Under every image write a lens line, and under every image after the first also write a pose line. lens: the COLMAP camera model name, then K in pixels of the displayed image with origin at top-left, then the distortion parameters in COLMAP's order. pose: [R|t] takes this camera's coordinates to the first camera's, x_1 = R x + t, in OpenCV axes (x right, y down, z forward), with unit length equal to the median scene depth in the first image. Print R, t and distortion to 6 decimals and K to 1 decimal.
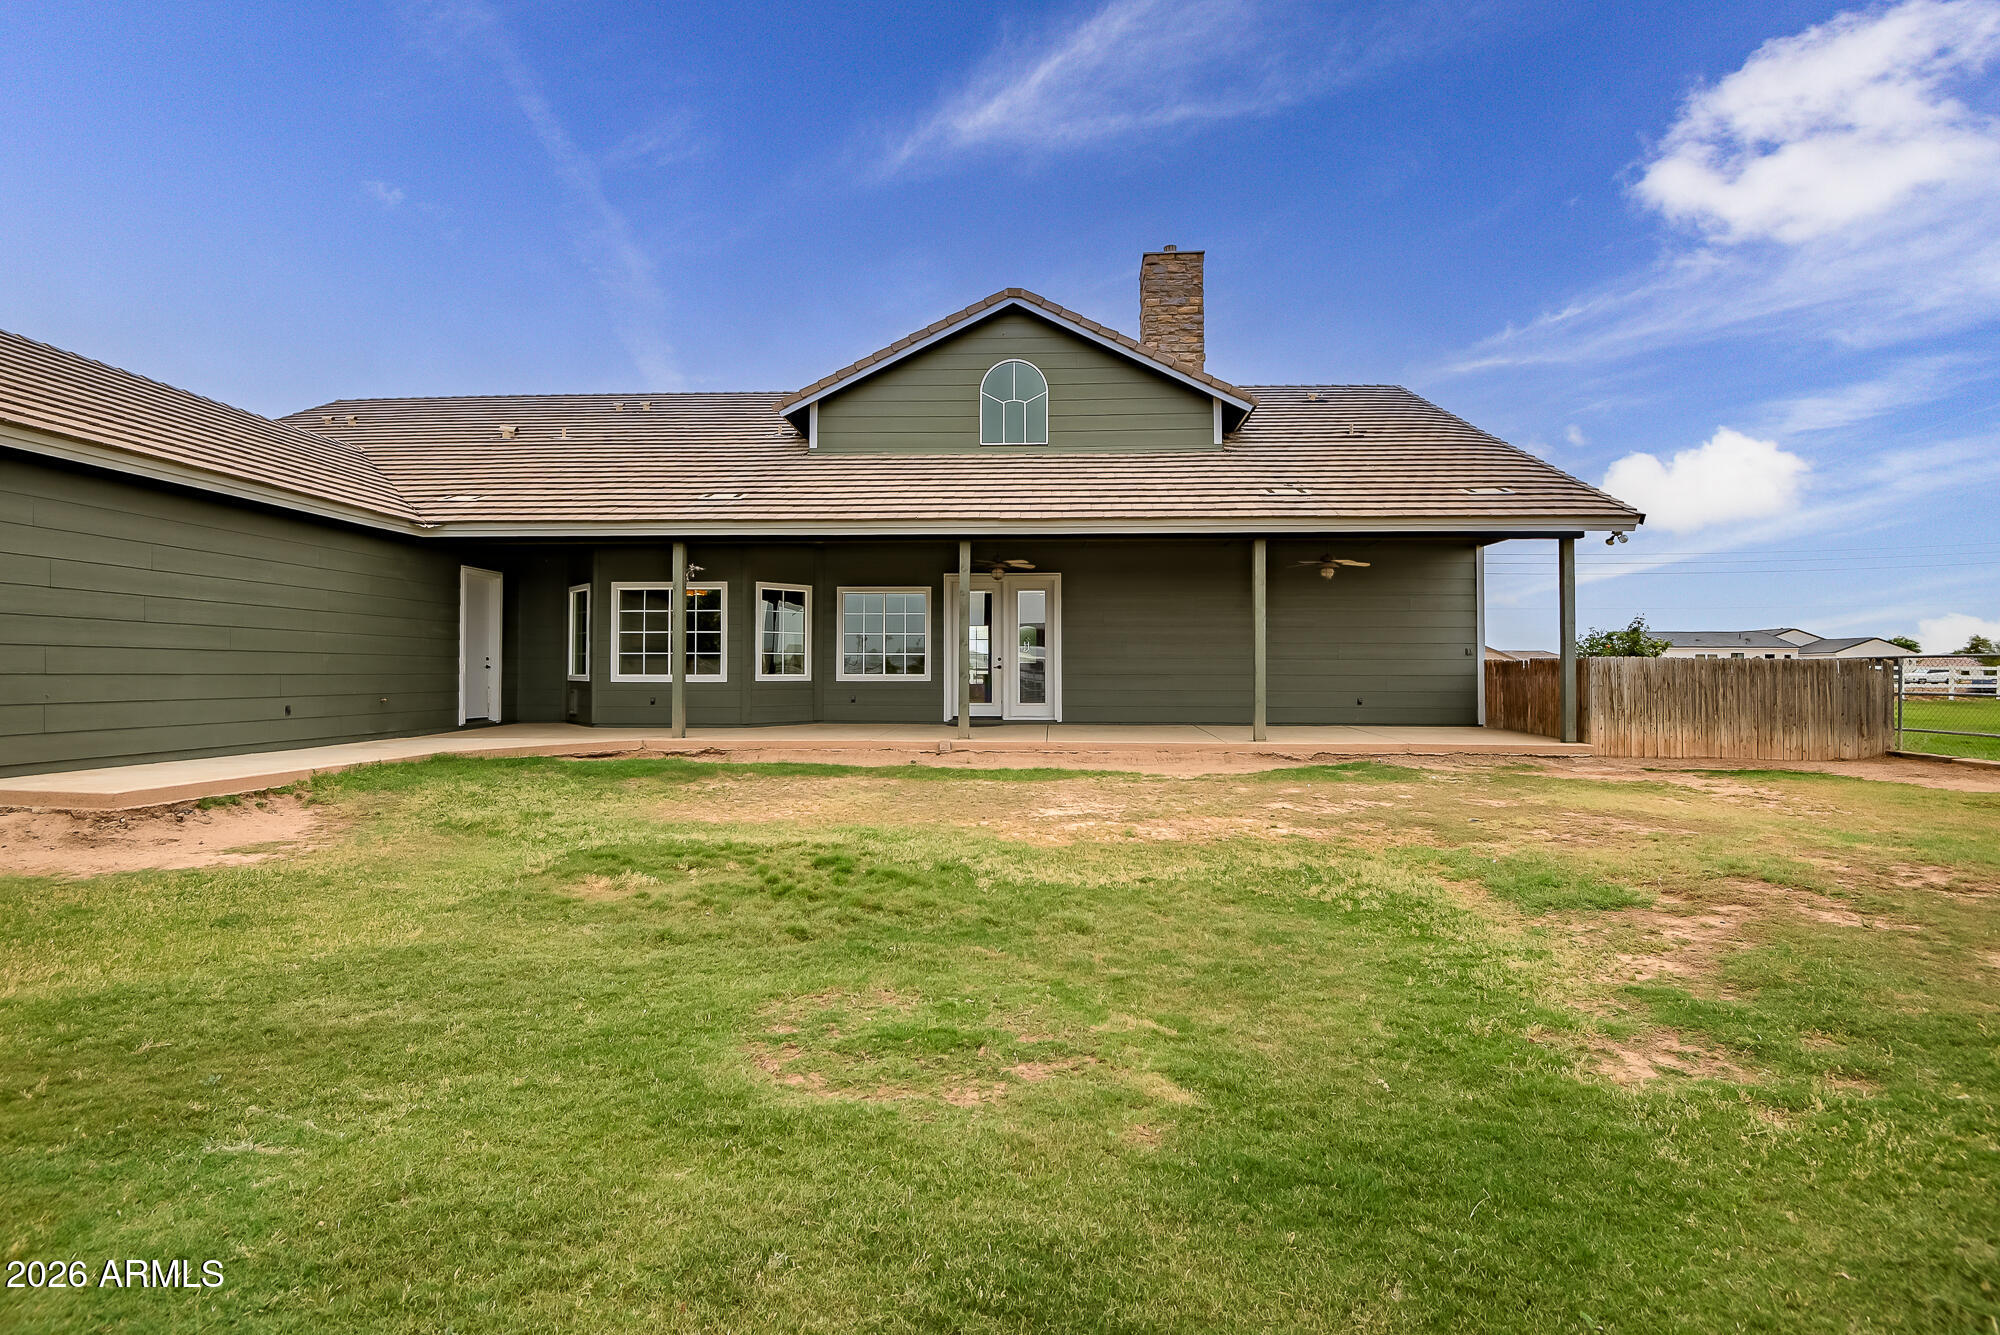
lens RADIAL K [[973.5, 0, 1006.8], [0, 973.5, 666.6], [0, 0, 1]] dist [0.002879, -0.036203]
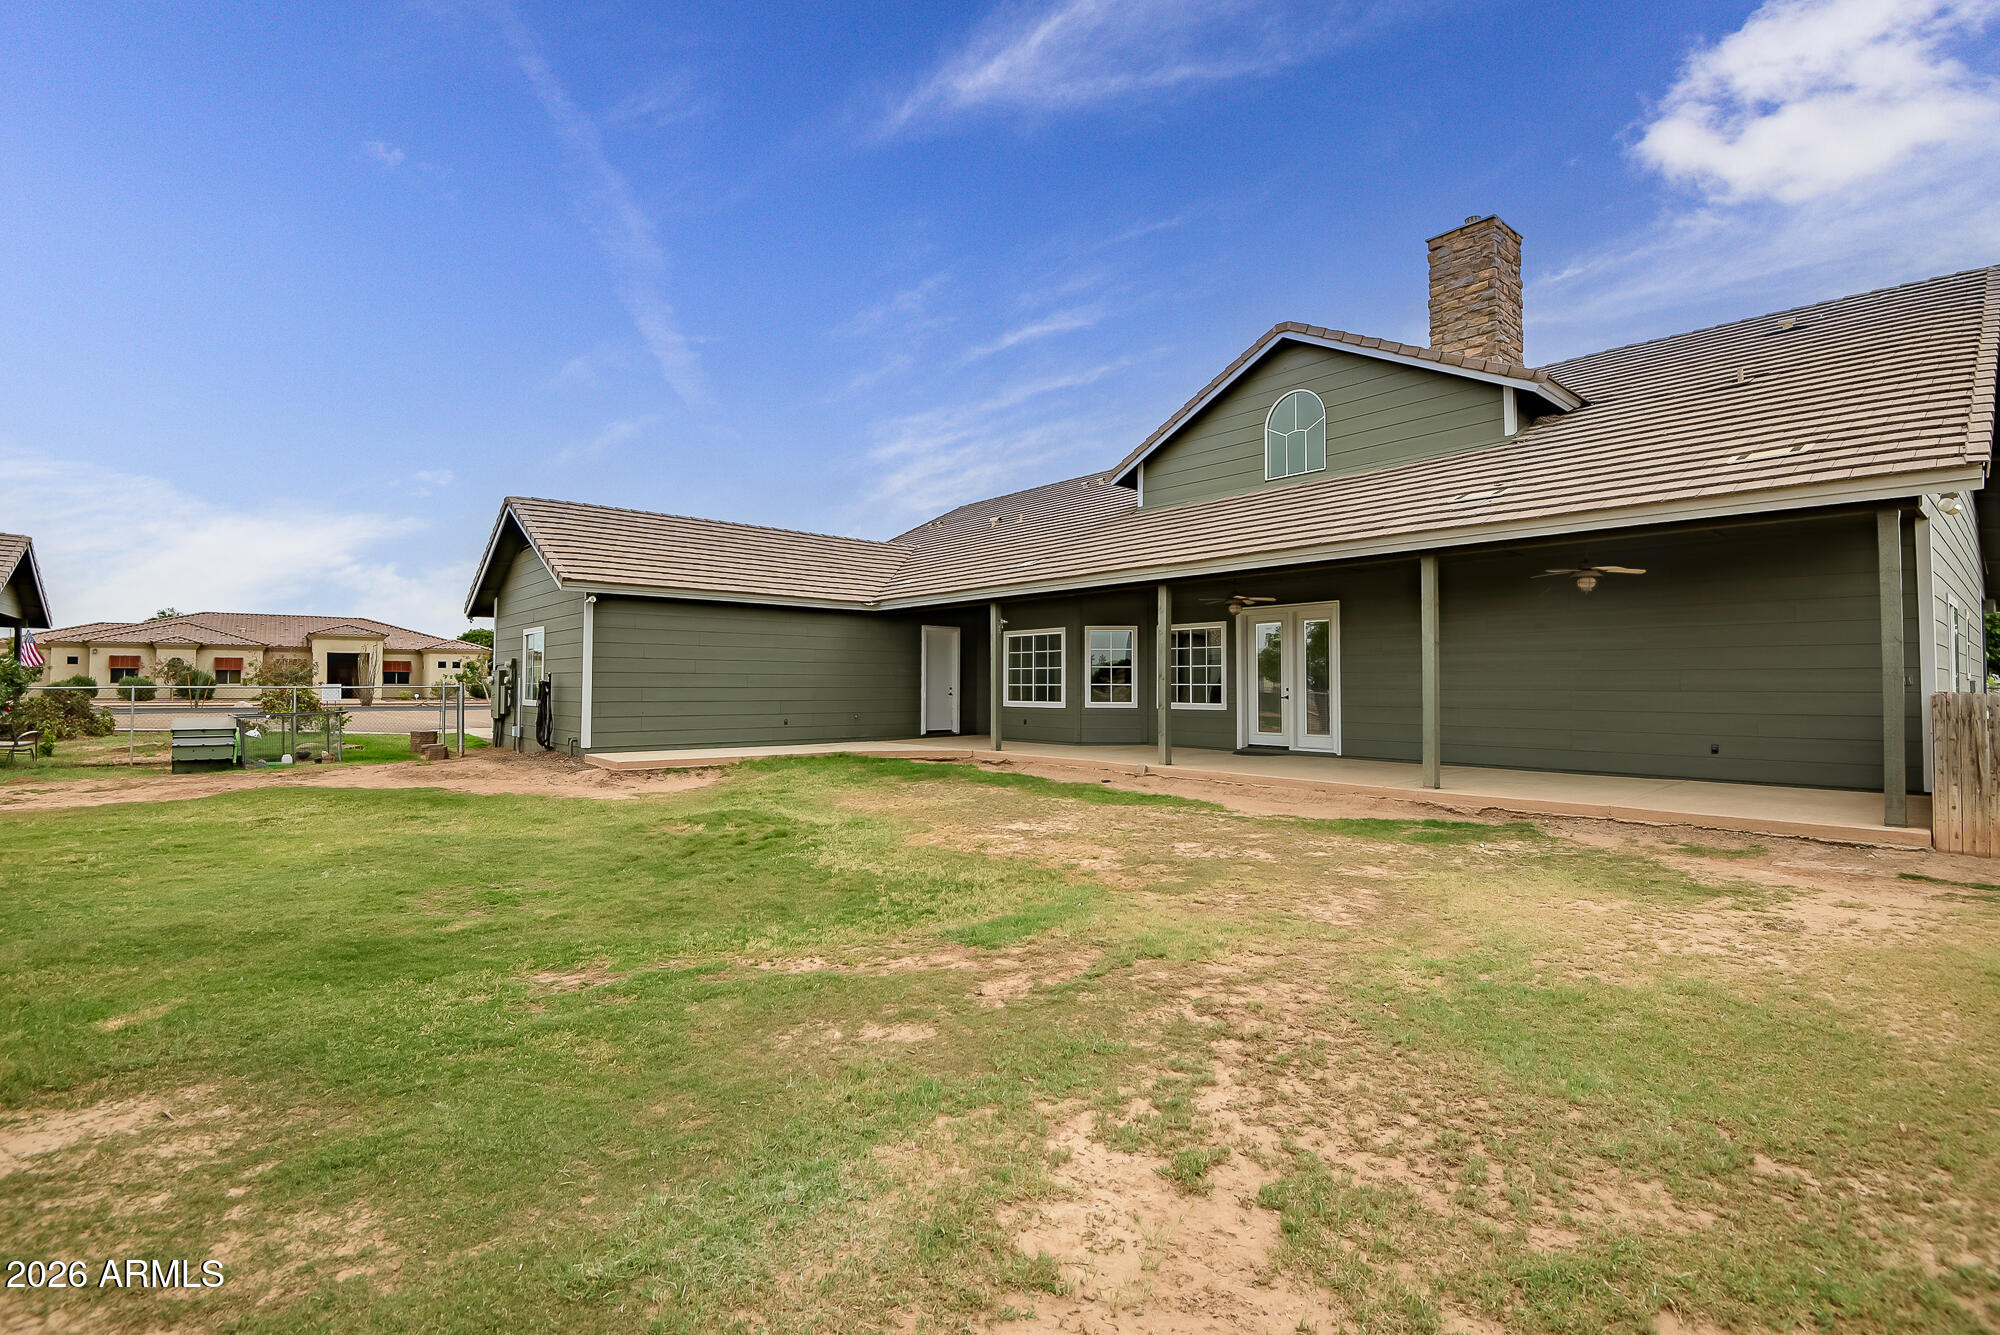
lens RADIAL K [[973.5, 0, 1006.8], [0, 973.5, 666.6], [0, 0, 1]] dist [0.002879, -0.036203]
pose [[0.656986, -0.014060, -0.753772, 0.600255], [0.003460, 0.999872, -0.015634, -0.017899], [0.753895, 0.007663, 0.656950, 0.128207]]
